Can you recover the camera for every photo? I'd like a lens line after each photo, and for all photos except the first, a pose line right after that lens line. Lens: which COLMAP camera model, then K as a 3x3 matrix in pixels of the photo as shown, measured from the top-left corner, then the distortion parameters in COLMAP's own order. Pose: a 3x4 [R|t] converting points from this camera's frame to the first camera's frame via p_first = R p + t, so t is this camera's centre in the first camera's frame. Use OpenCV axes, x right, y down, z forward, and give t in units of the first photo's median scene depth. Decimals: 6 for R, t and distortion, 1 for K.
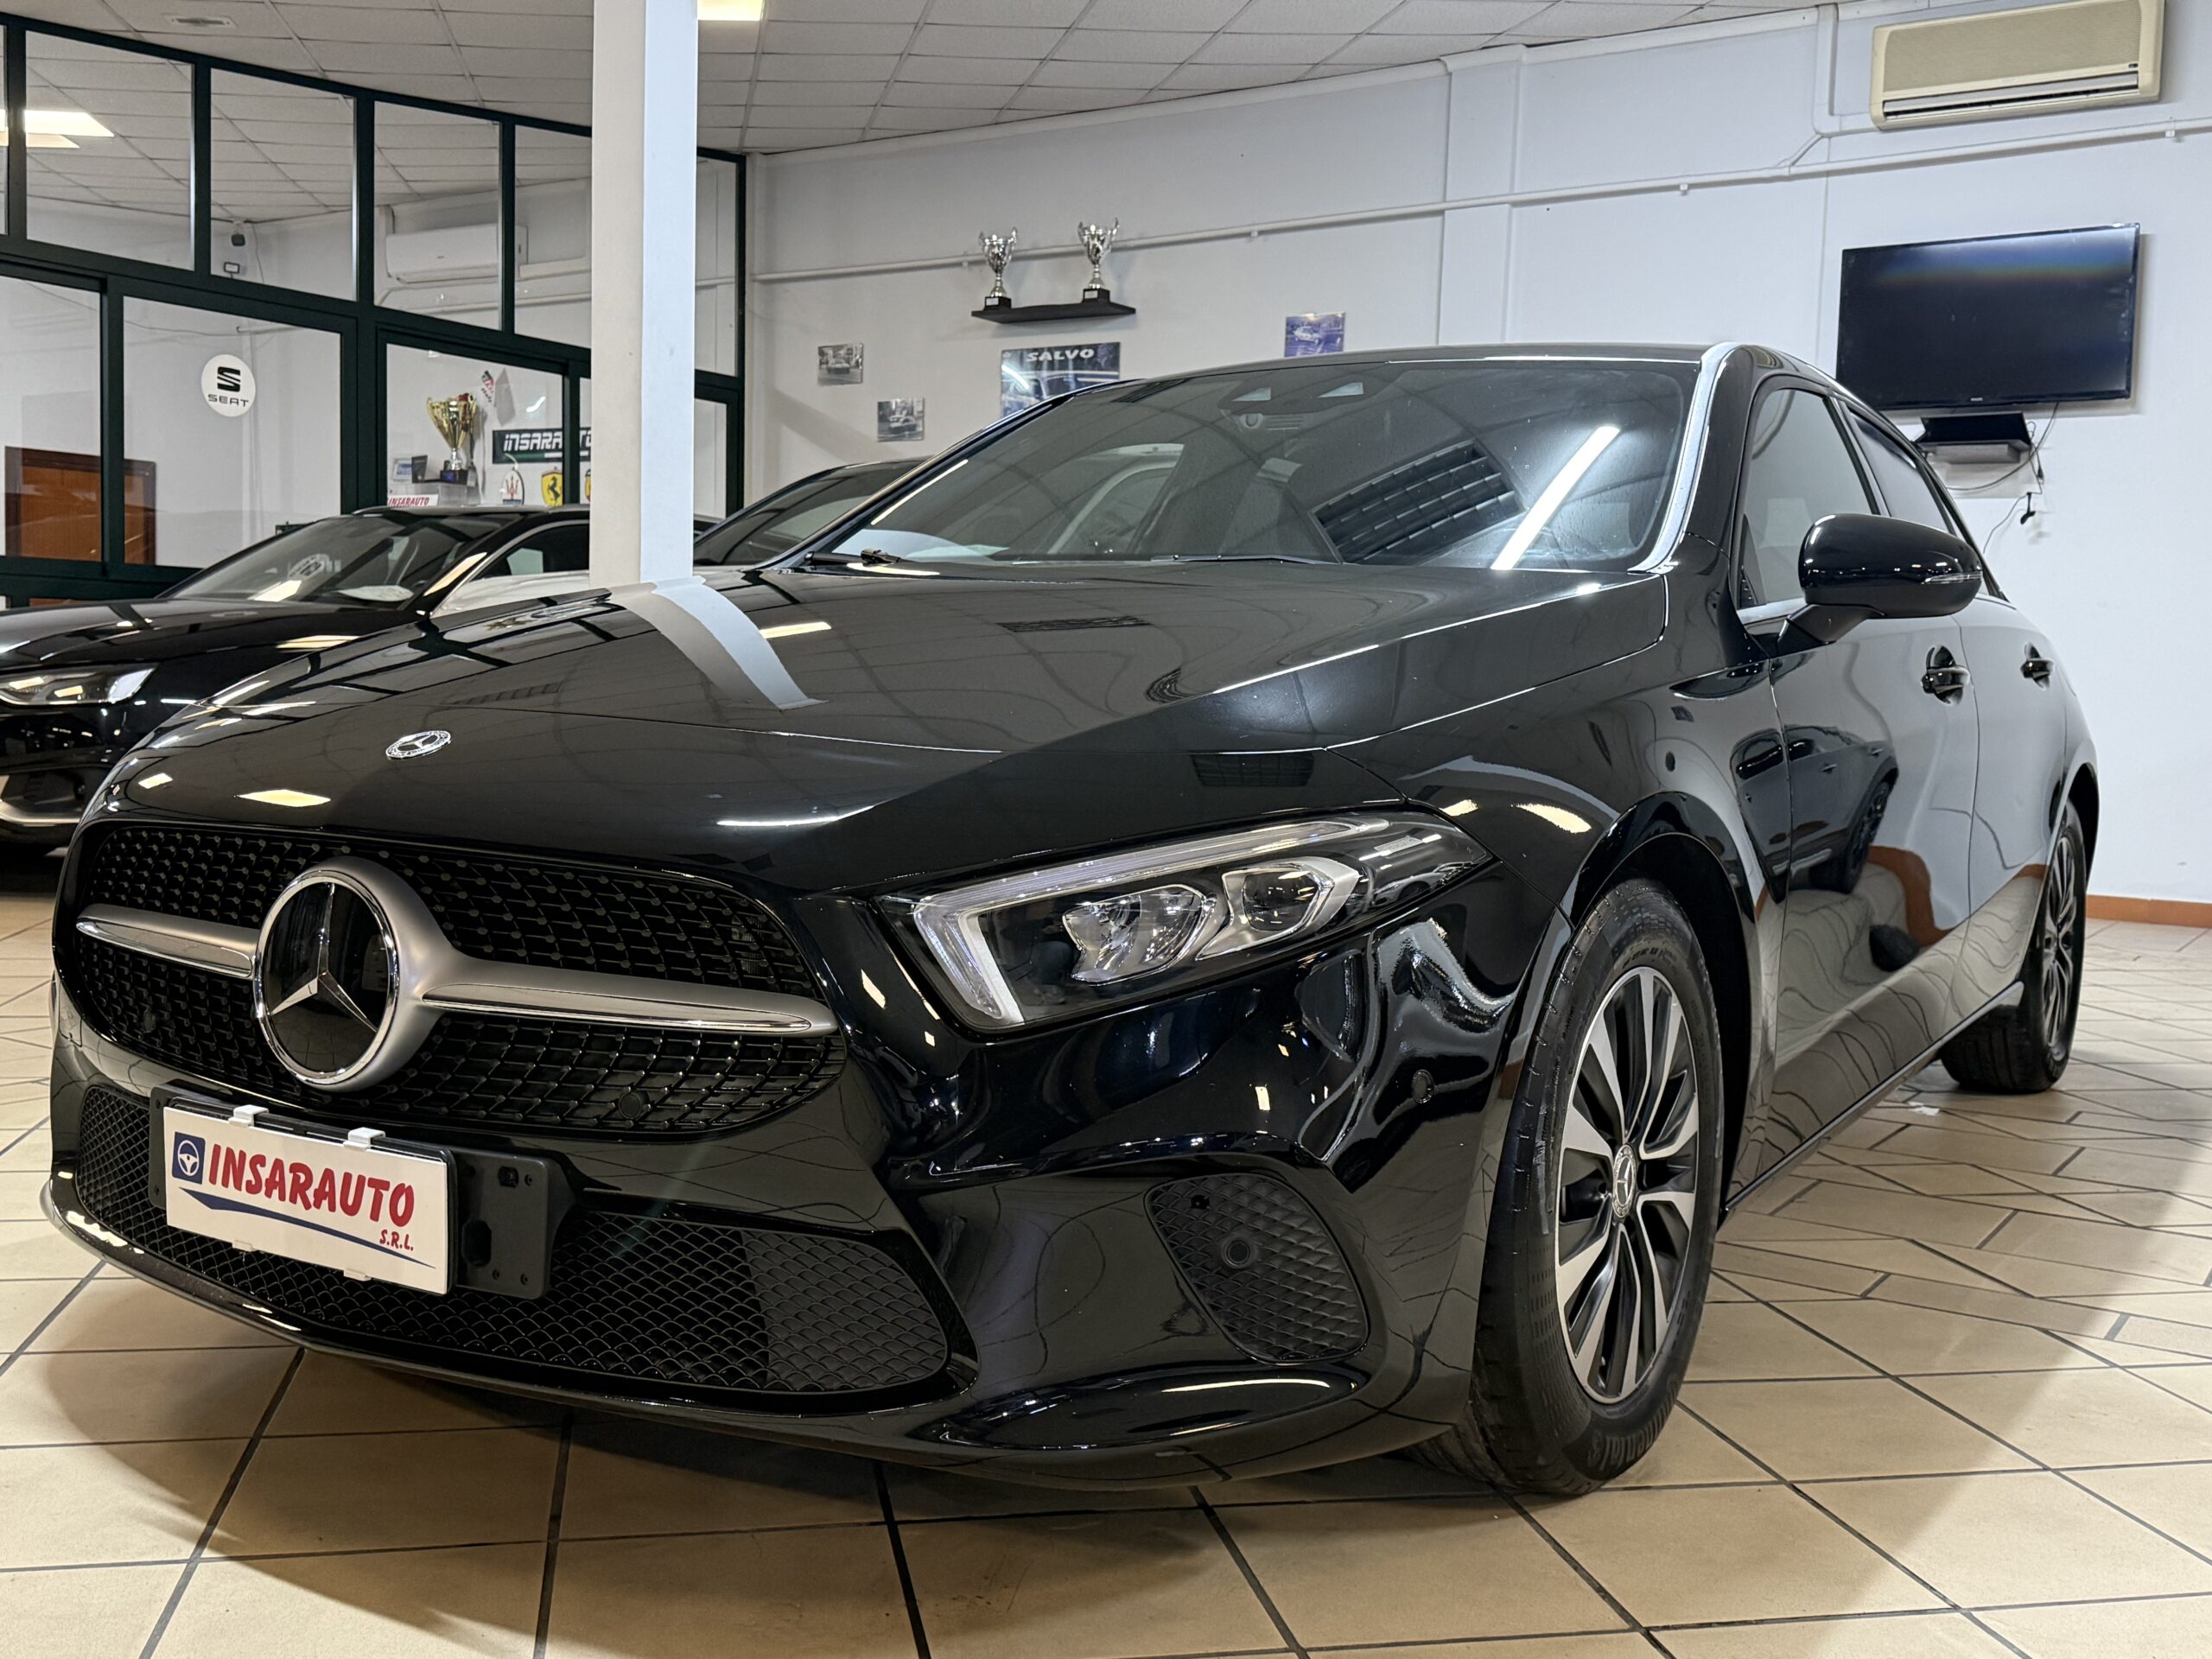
lens RADIAL K [[2140.3, 0, 1199.1], [0, 2140.3, 903.7], [0, 0, 1]] dist [0.042631, 0.000000]
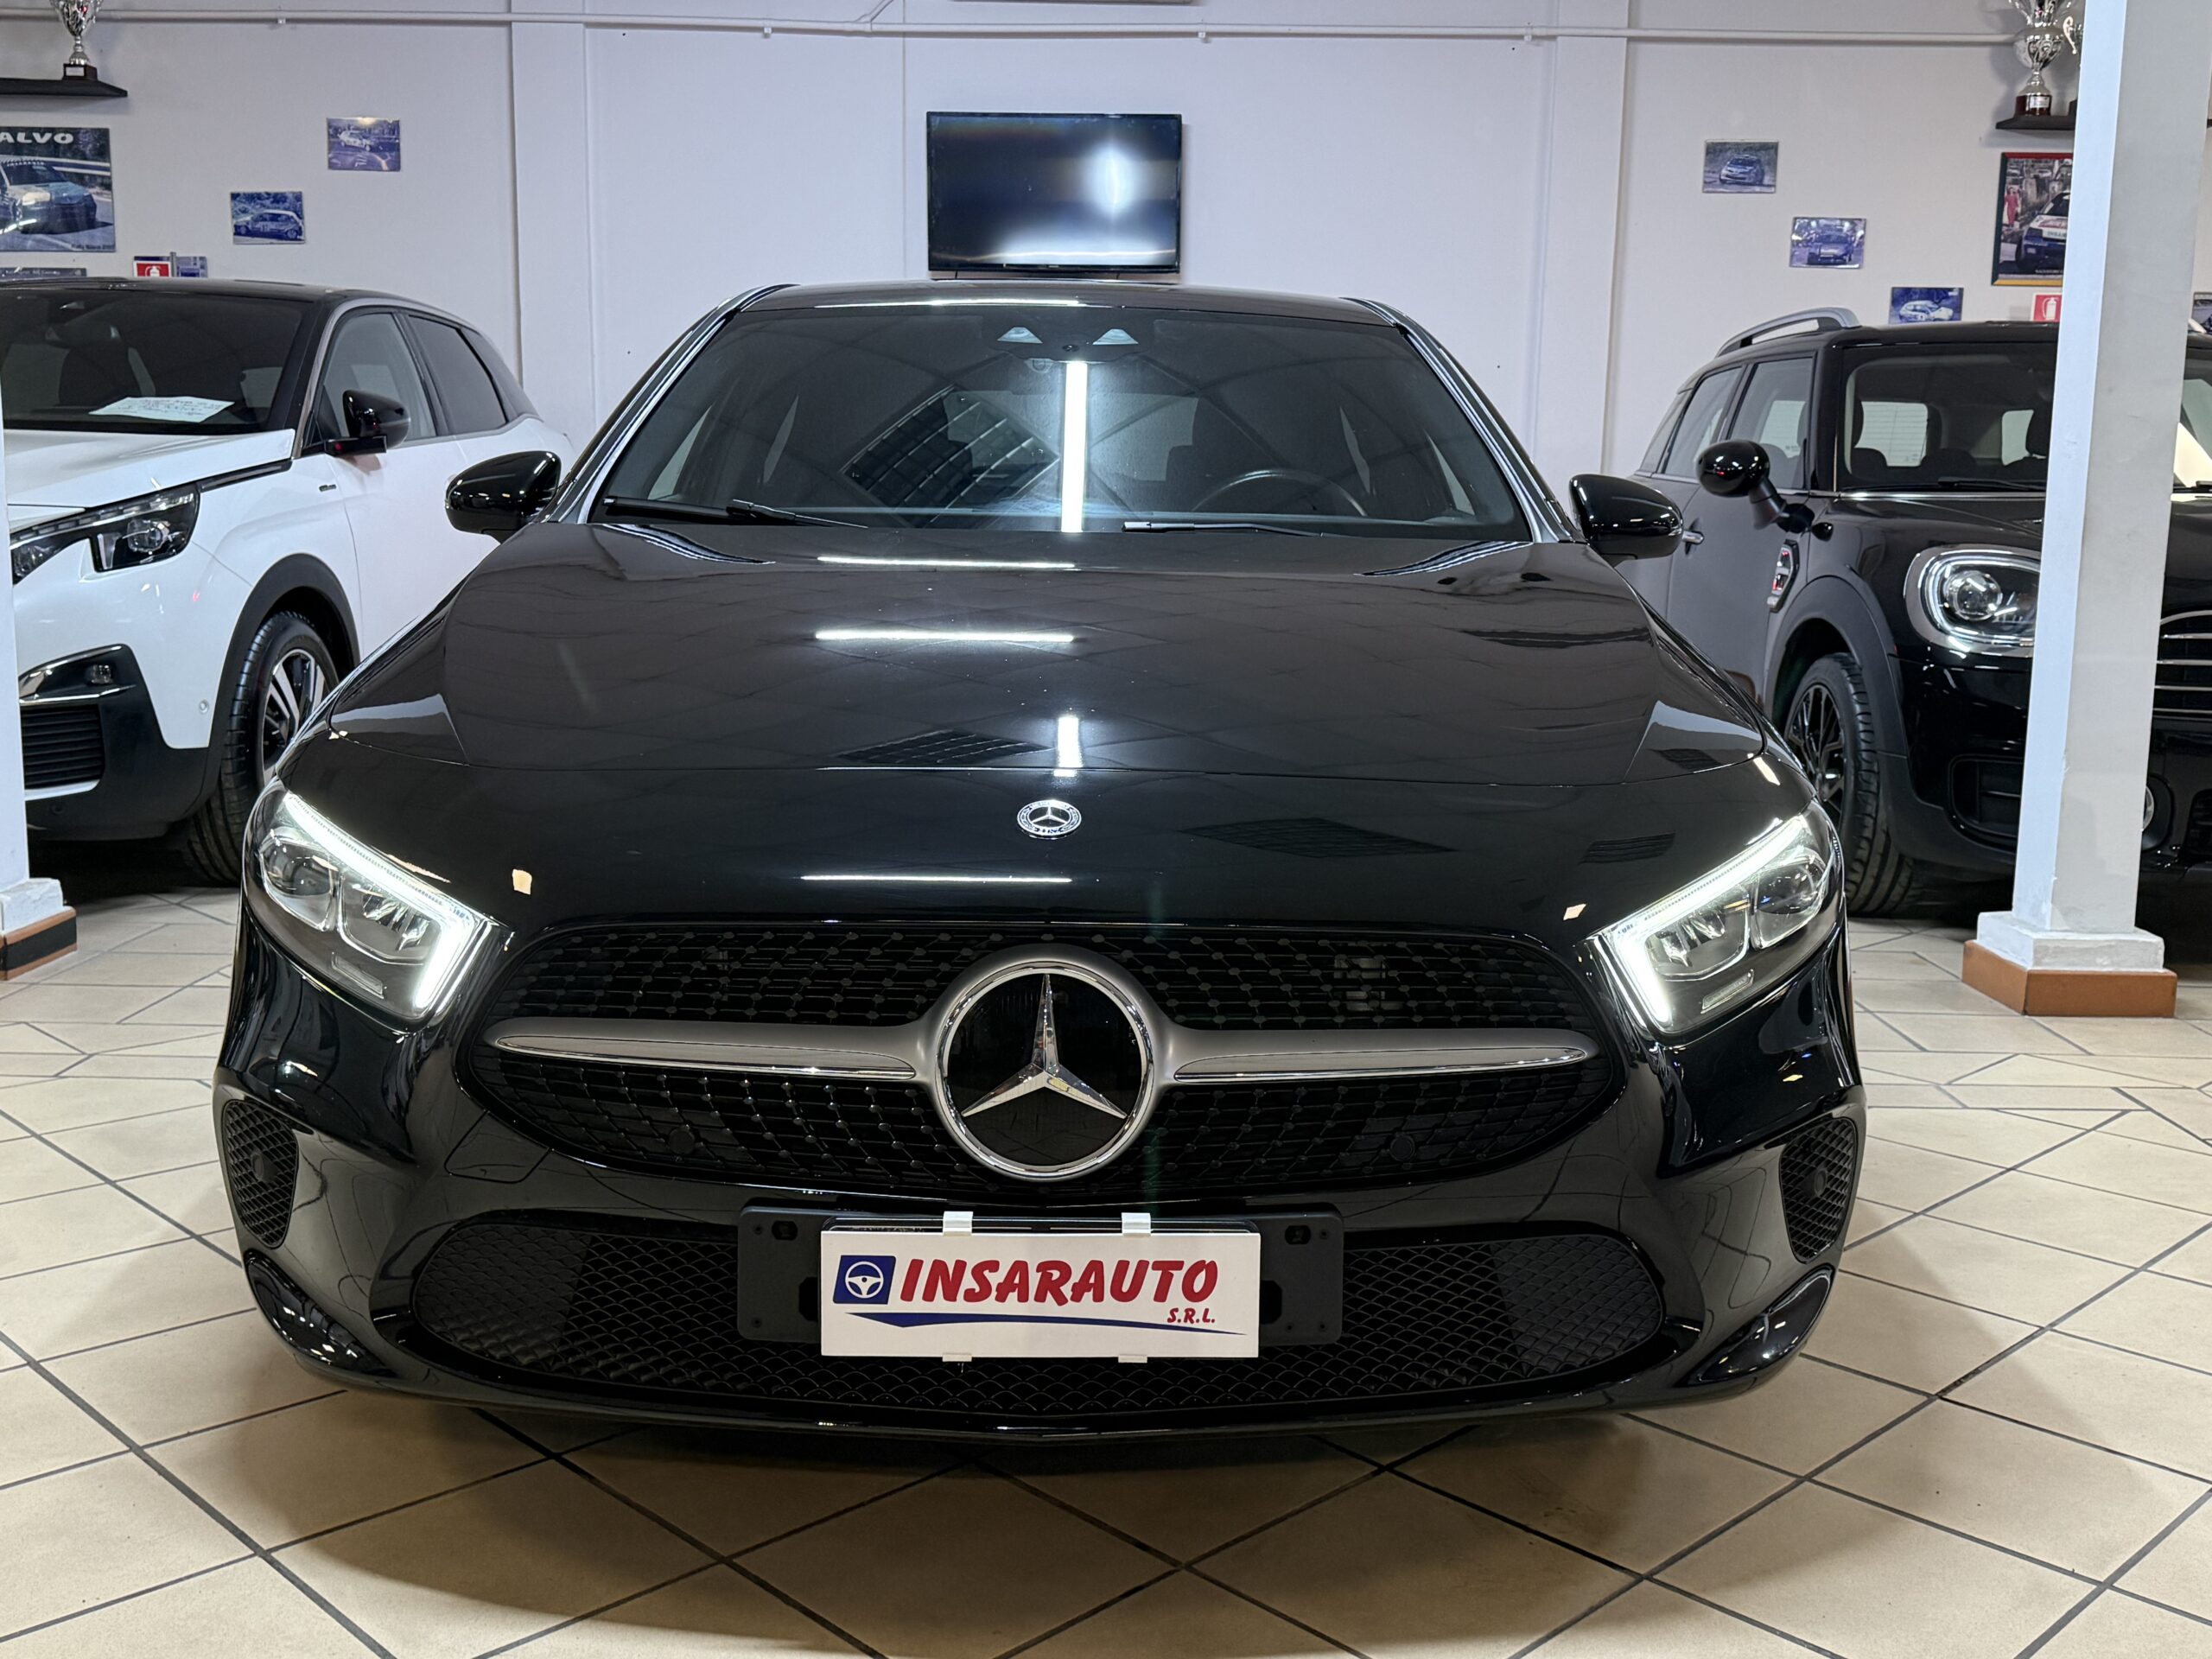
lens RADIAL K [[2140.3, 0, 1170.4], [0, 2140.3, 792.1], [0, 0, 1]] dist [0.042631, 0.000000]
pose [[0.840542, -0.092539, 0.533785, -0.857556], [0.064402, 0.995384, 0.071151, -0.156418], [-0.537905, -0.025429, 0.842622, 0.146256]]
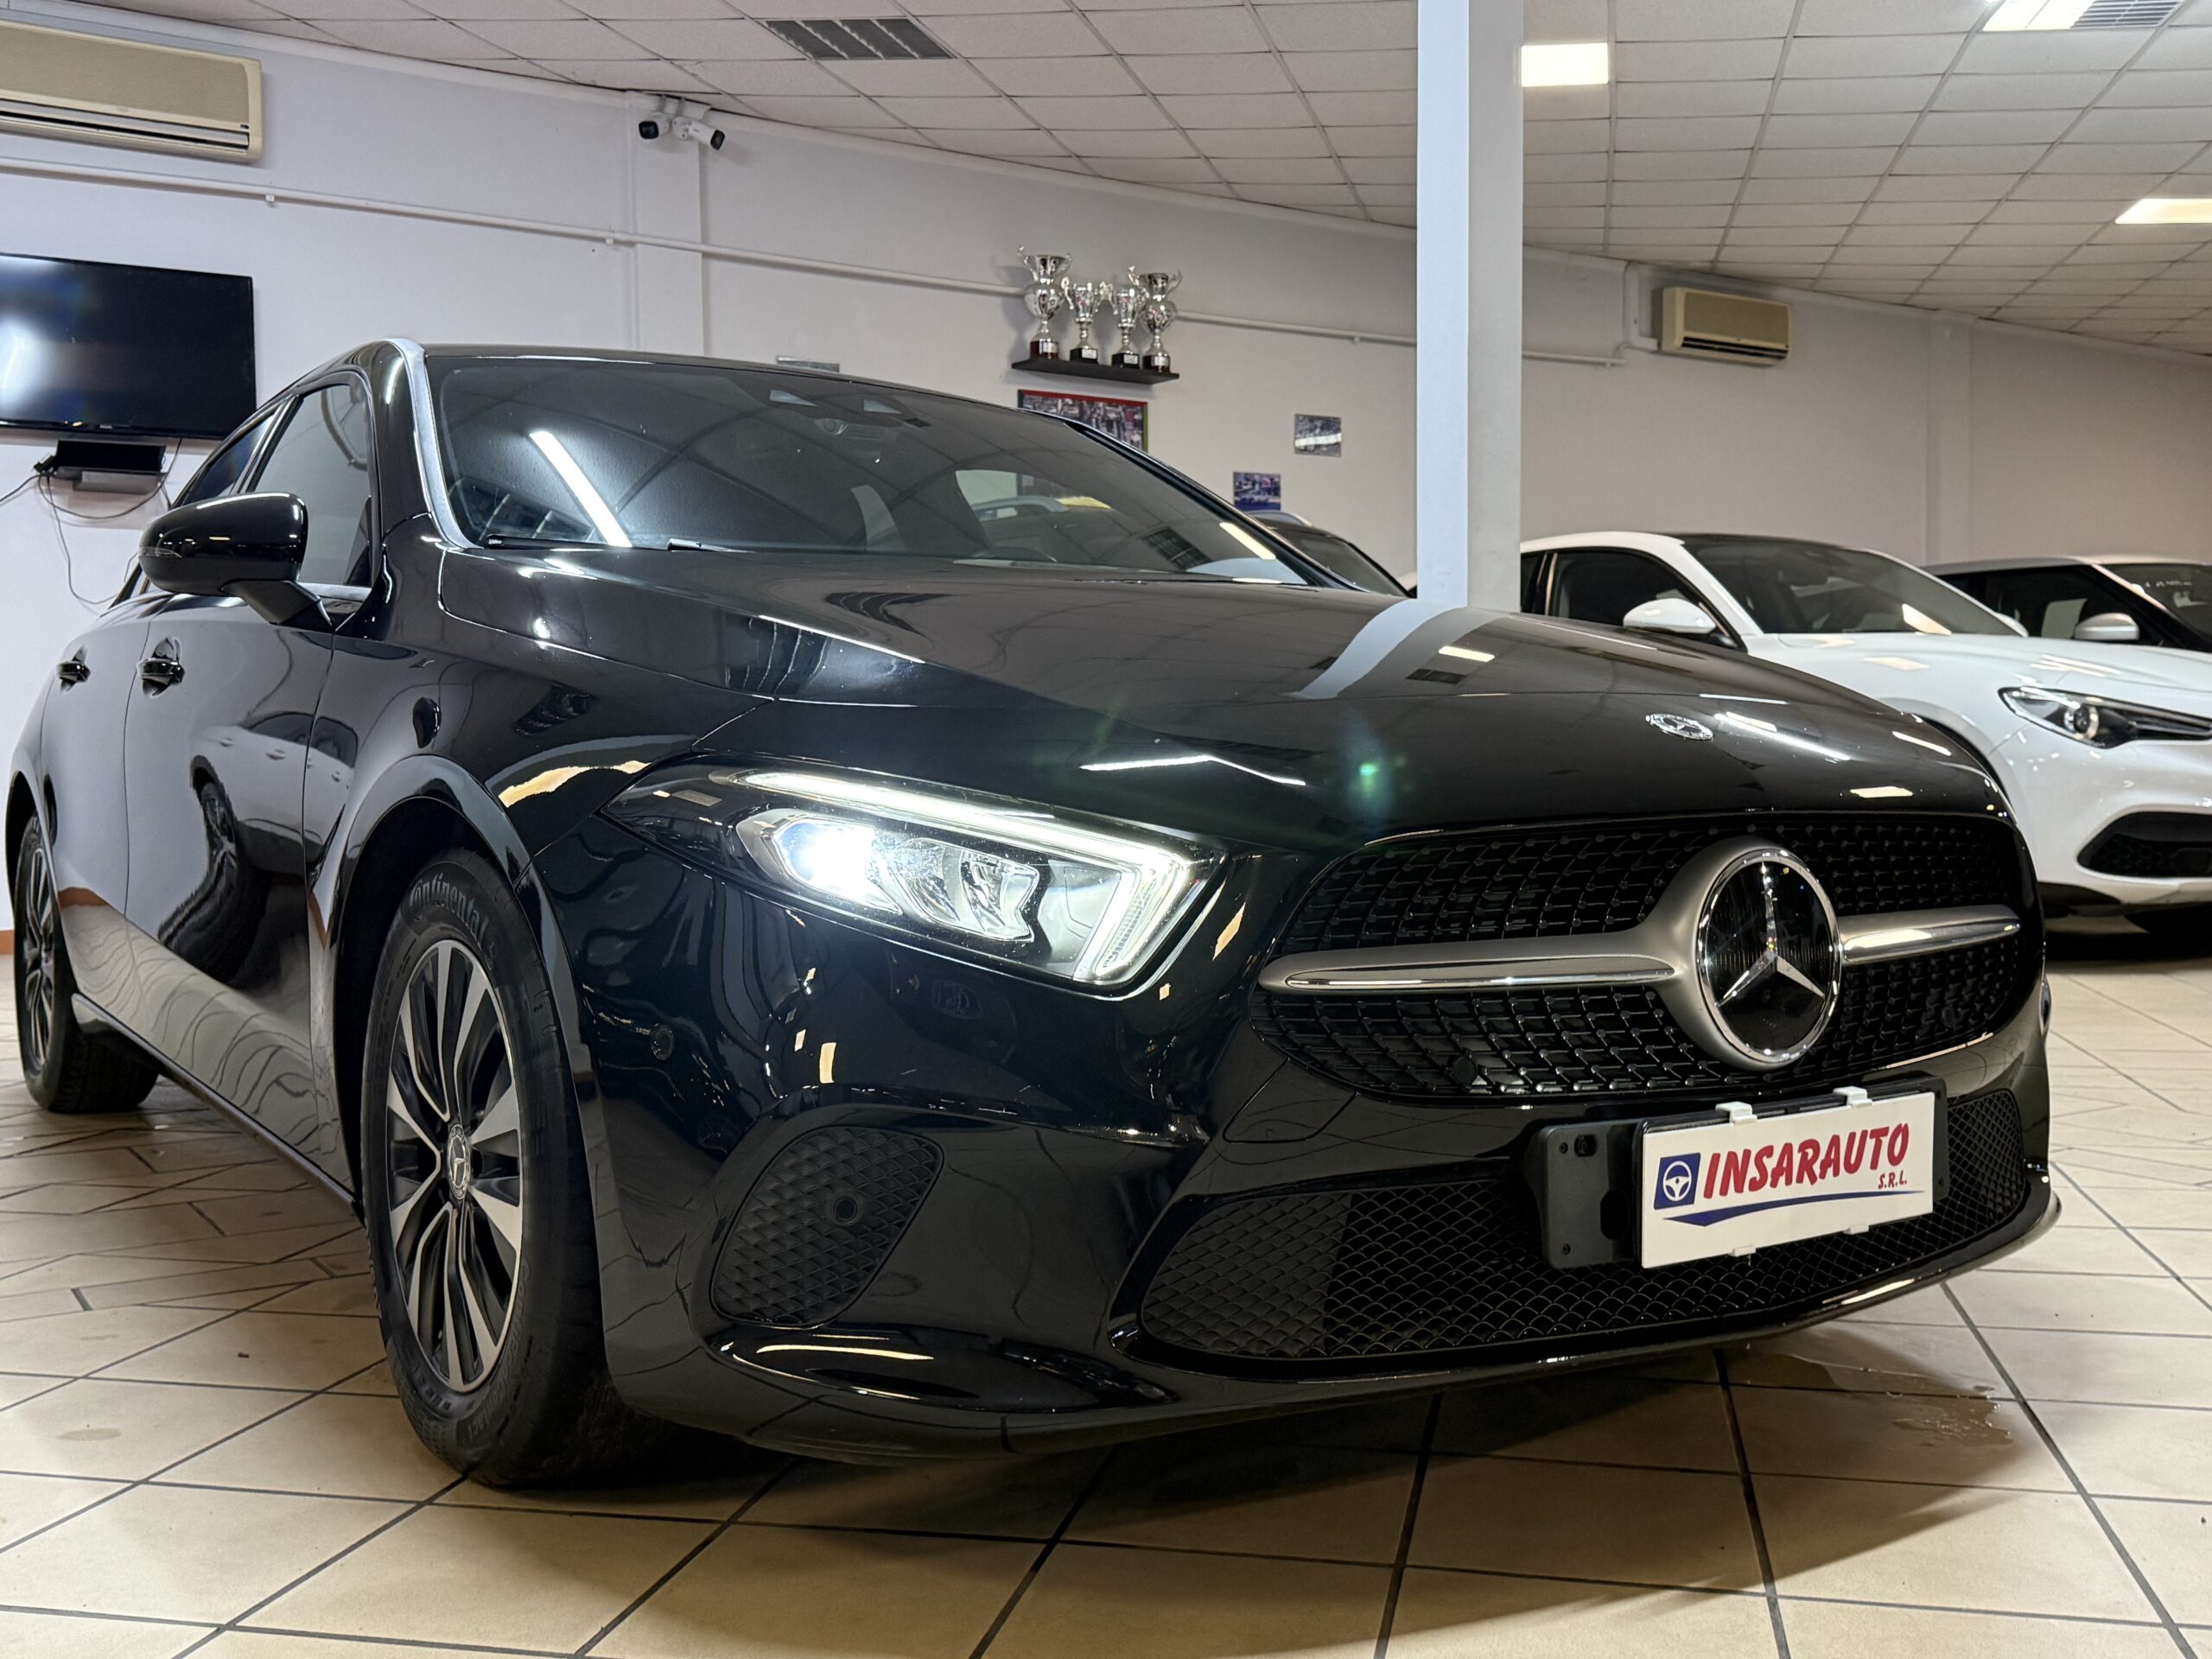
lens RADIAL K [[2140.3, 0, 1120.7], [0, 2140.3, 830.3], [0, 0, 1]] dist [0.042631, 0.000000]
pose [[0.426496, -0.064590, 0.902180, -1.418863], [0.114857, 0.993240, 0.016812, -0.074969], [-0.897167, 0.096452, 0.431032, 0.824096]]
